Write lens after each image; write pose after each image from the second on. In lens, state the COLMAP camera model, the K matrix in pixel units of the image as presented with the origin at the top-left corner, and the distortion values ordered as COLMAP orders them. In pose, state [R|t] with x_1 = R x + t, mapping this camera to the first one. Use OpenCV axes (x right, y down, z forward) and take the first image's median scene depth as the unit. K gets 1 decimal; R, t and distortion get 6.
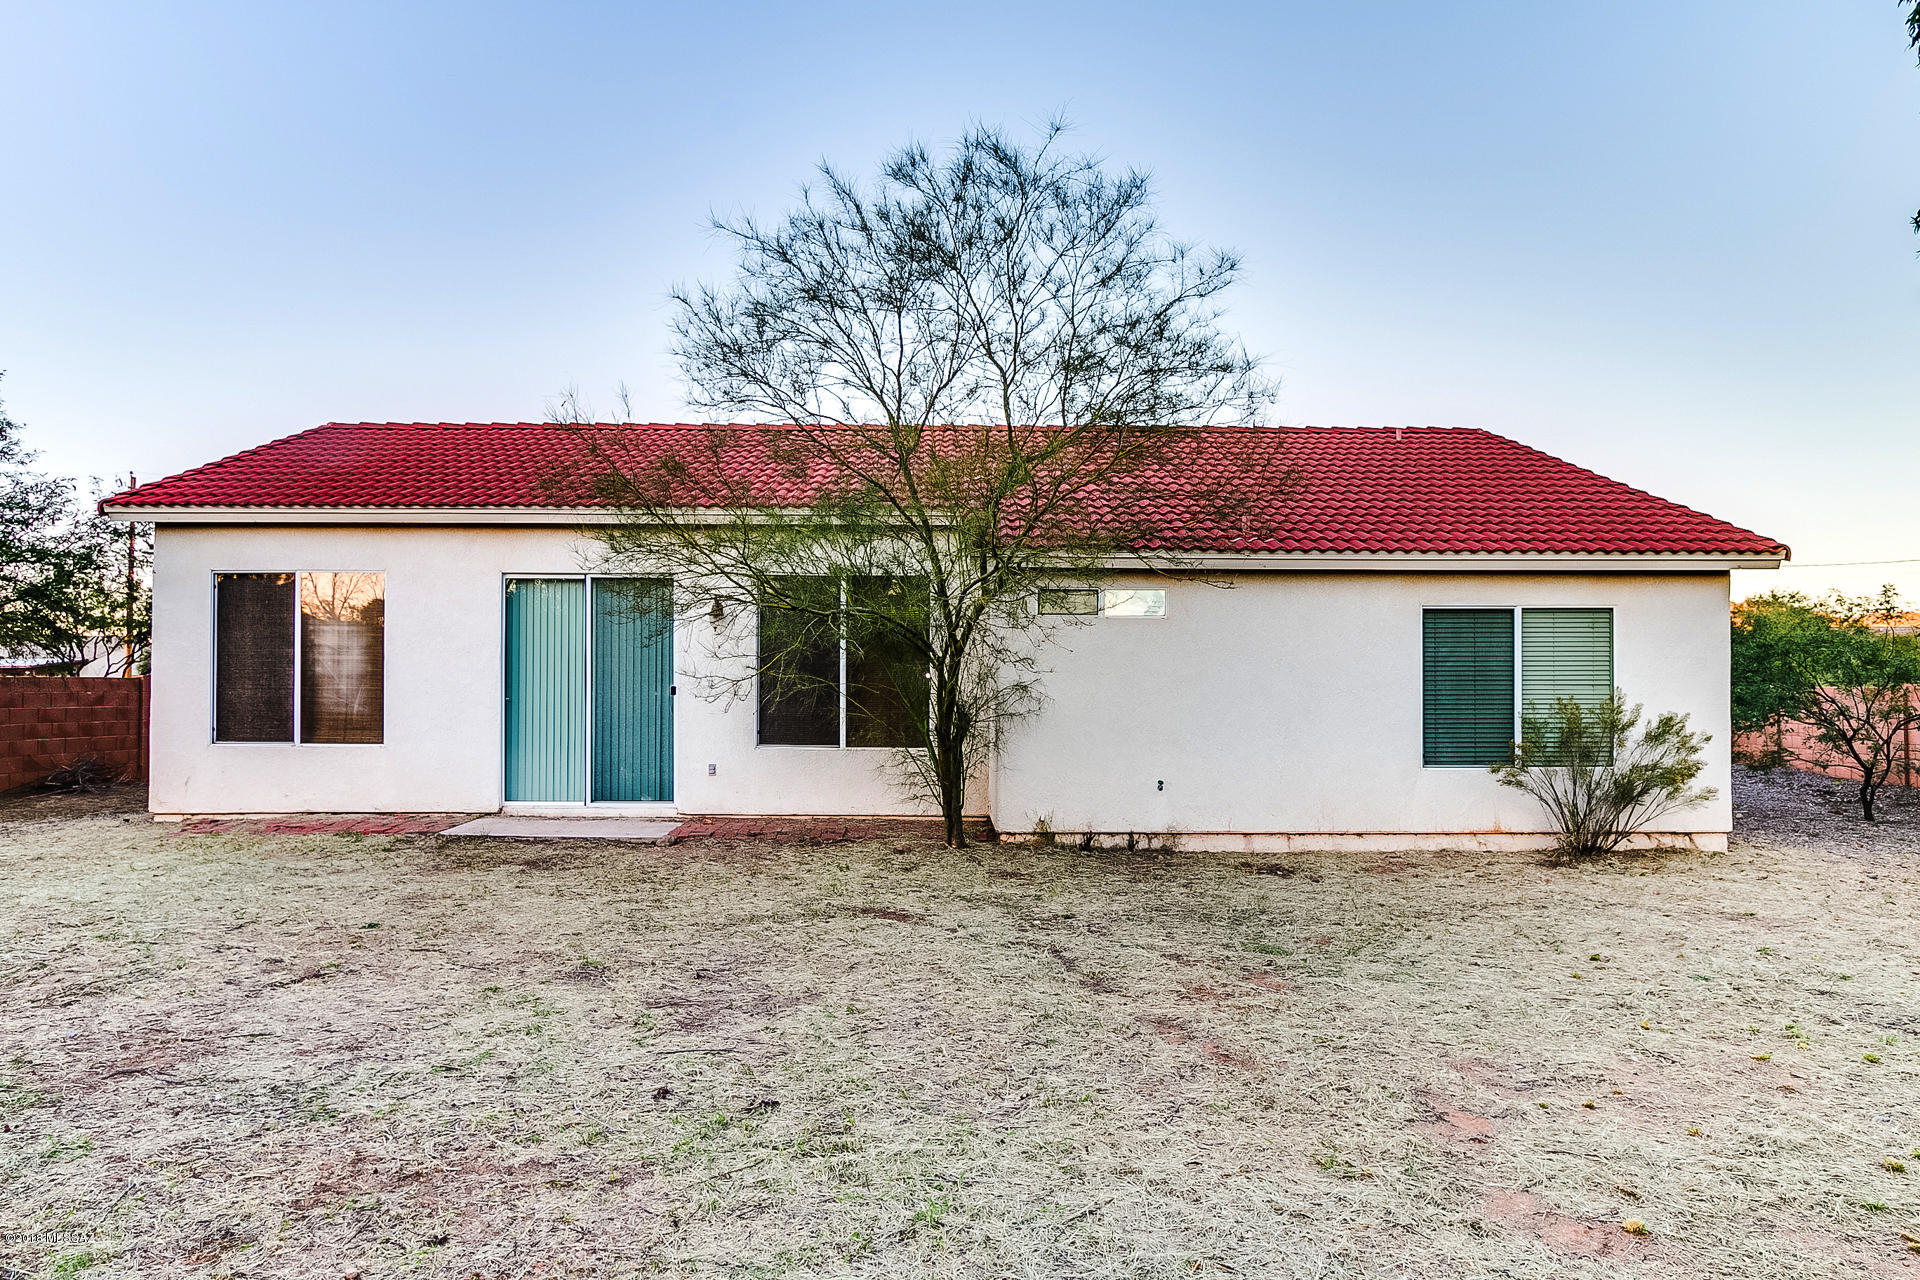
lens RADIAL K [[896.0, 0, 951.4], [0, 896.0, 660.0], [0, 0, 1]] dist [-0.012933, 0.000229]
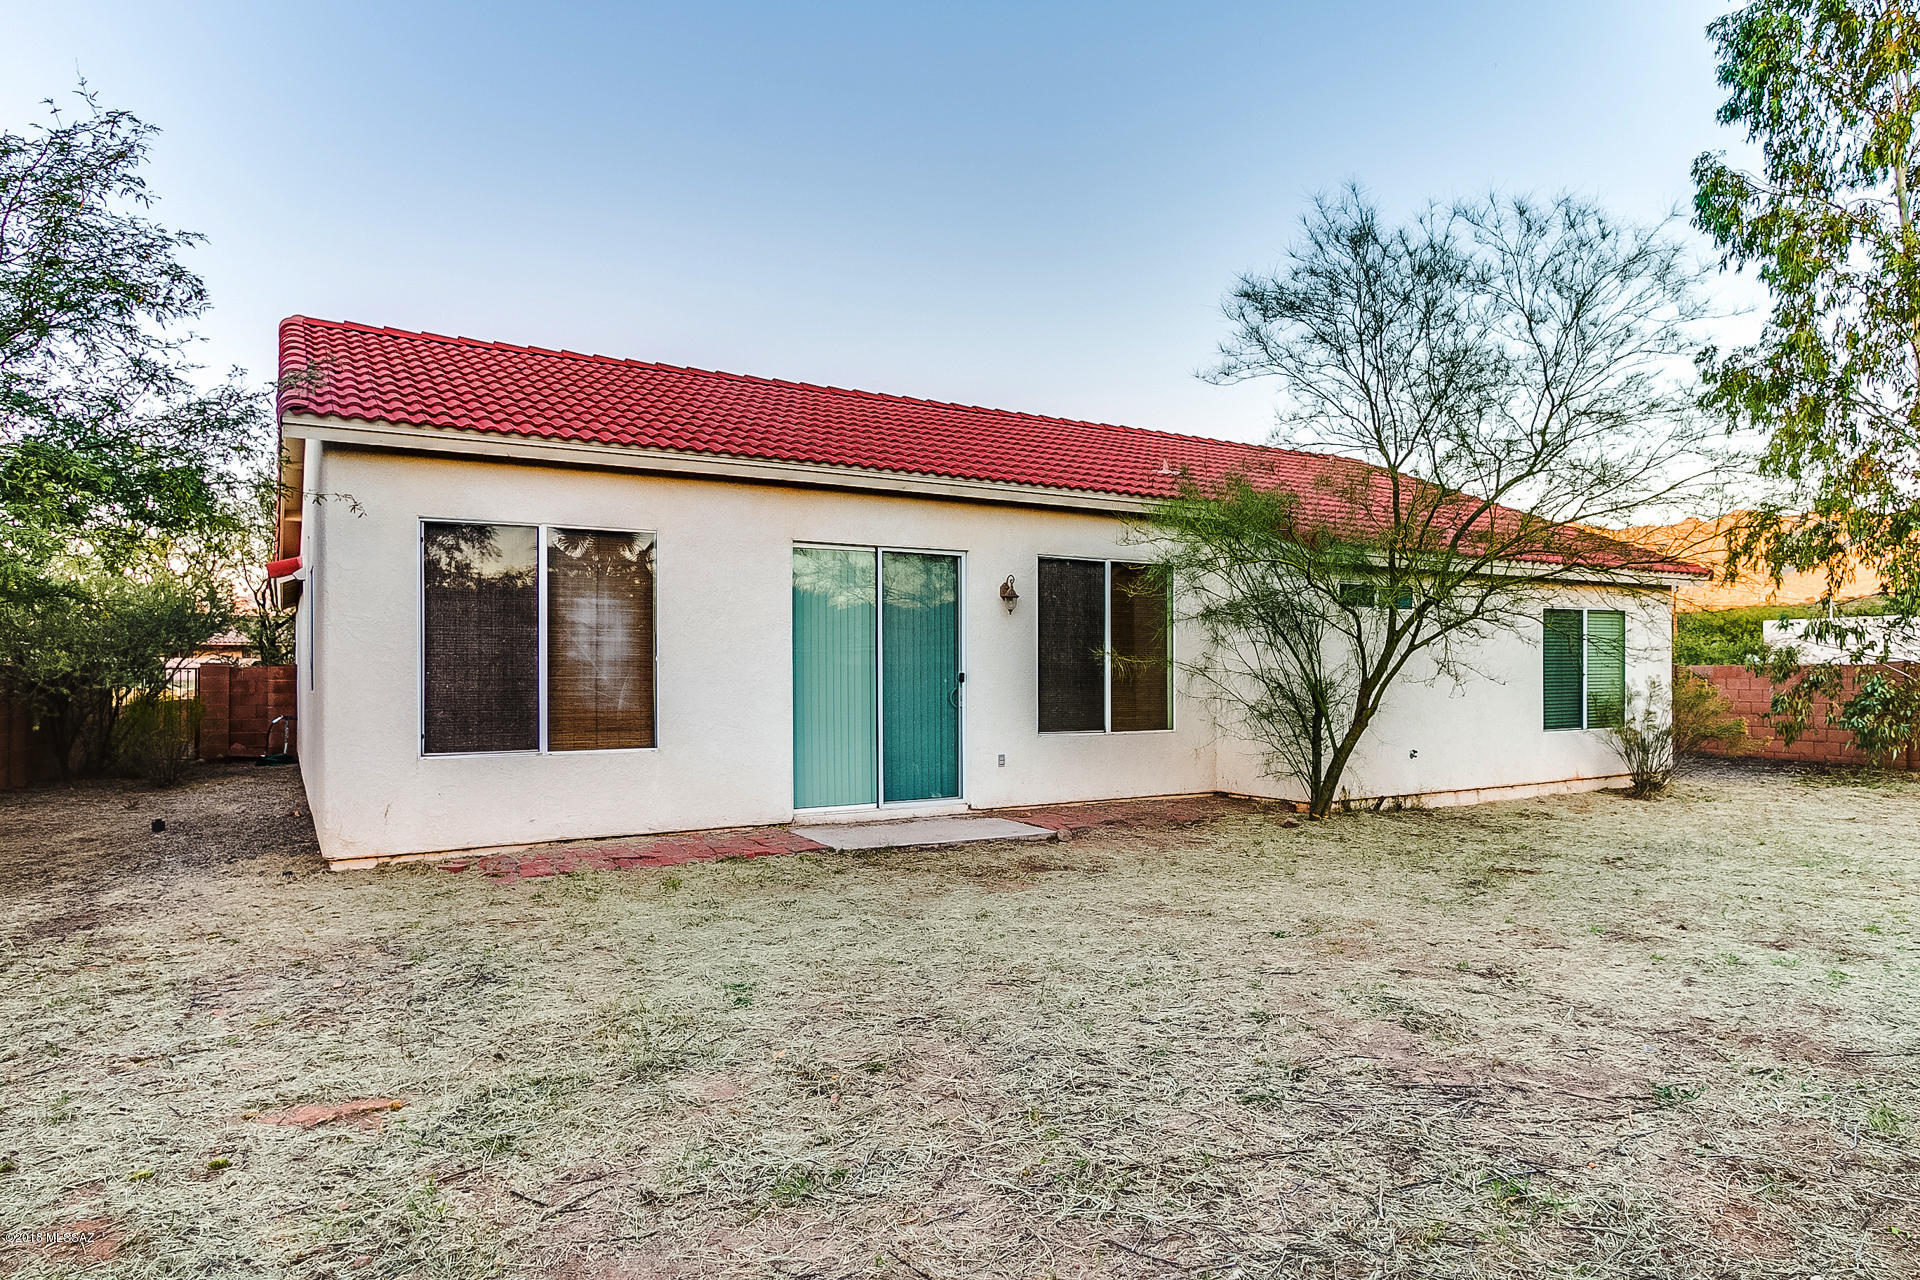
lens RADIAL K [[896.0, 0, 951.4], [0, 896.0, 660.0], [0, 0, 1]] dist [-0.012933, 0.000229]
pose [[0.909708, -0.000796, 0.415249, -0.725413], [-0.001478, 0.999986, 0.005155, 0.011344], [-0.415247, -0.005304, 0.909693, 0.159534]]
